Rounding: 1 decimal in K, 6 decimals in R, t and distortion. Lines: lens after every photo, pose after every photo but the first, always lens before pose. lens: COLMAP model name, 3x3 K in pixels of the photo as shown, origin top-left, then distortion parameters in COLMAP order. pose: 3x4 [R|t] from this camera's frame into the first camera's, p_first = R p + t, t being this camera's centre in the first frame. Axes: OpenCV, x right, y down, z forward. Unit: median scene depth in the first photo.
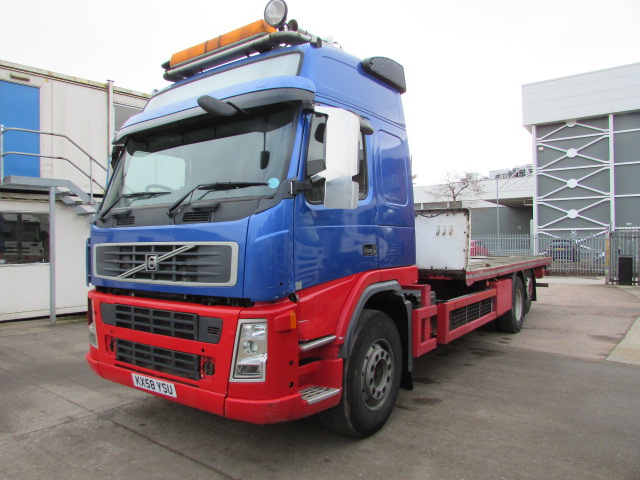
lens RADIAL K [[450.0, 0, 309.8], [0, 450.0, 240.0], [0, 0, 1]] dist [-0.023564, 0.003521]
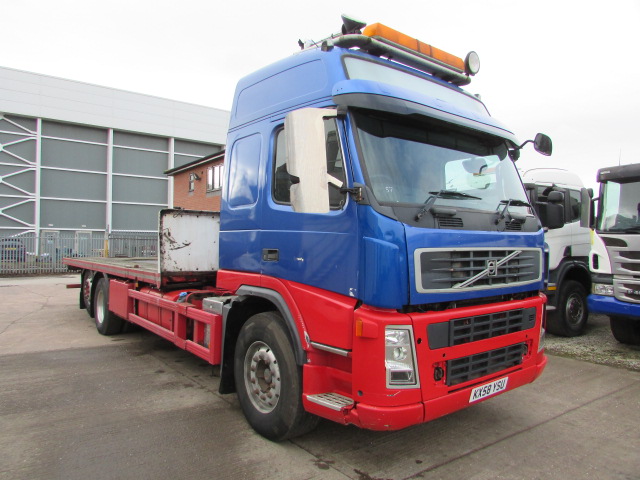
lens RADIAL K [[452.3, 0, 305.5], [0, 452.3, 239.7], [0, 0, 1]] dist [-0.031070, 0.000223]
pose [[0.301803, 0.018229, 0.953196, -0.820393], [-0.019800, 0.999721, -0.012849, 0.004977], [-0.953165, -0.014996, 0.302080, 0.622887]]
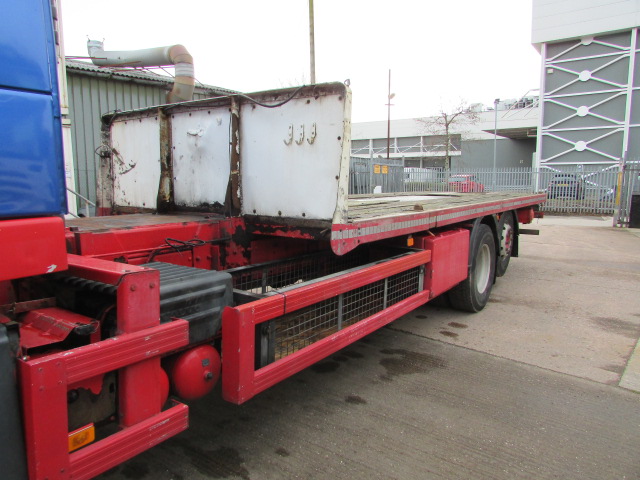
lens RADIAL K [[455.4, 0, 304.4], [0, 455.4, 234.7], [0, 0, 1]] dist [-0.022822, 0.008199]
pose [[0.999950, 0.005498, -0.008365, 0.308633], [-0.004362, 0.991476, 0.130219, 0.019984], [0.009009, -0.130176, 0.991450, 0.515783]]
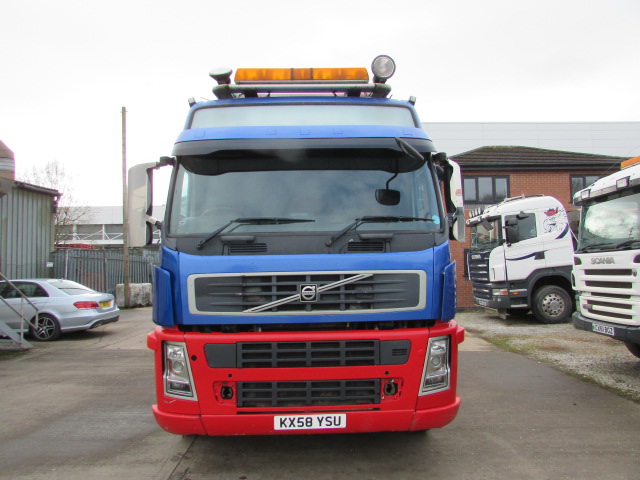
lens RADIAL K [[452.3, 0, 305.5], [0, 452.3, 239.7], [0, 0, 1]] dist [-0.031070, 0.000223]
pose [[0.802333, 0.024213, 0.596385, -0.532661], [0.004734, 0.998887, -0.046924, -0.010184], [-0.596858, 0.040472, 0.801326, 0.127856]]
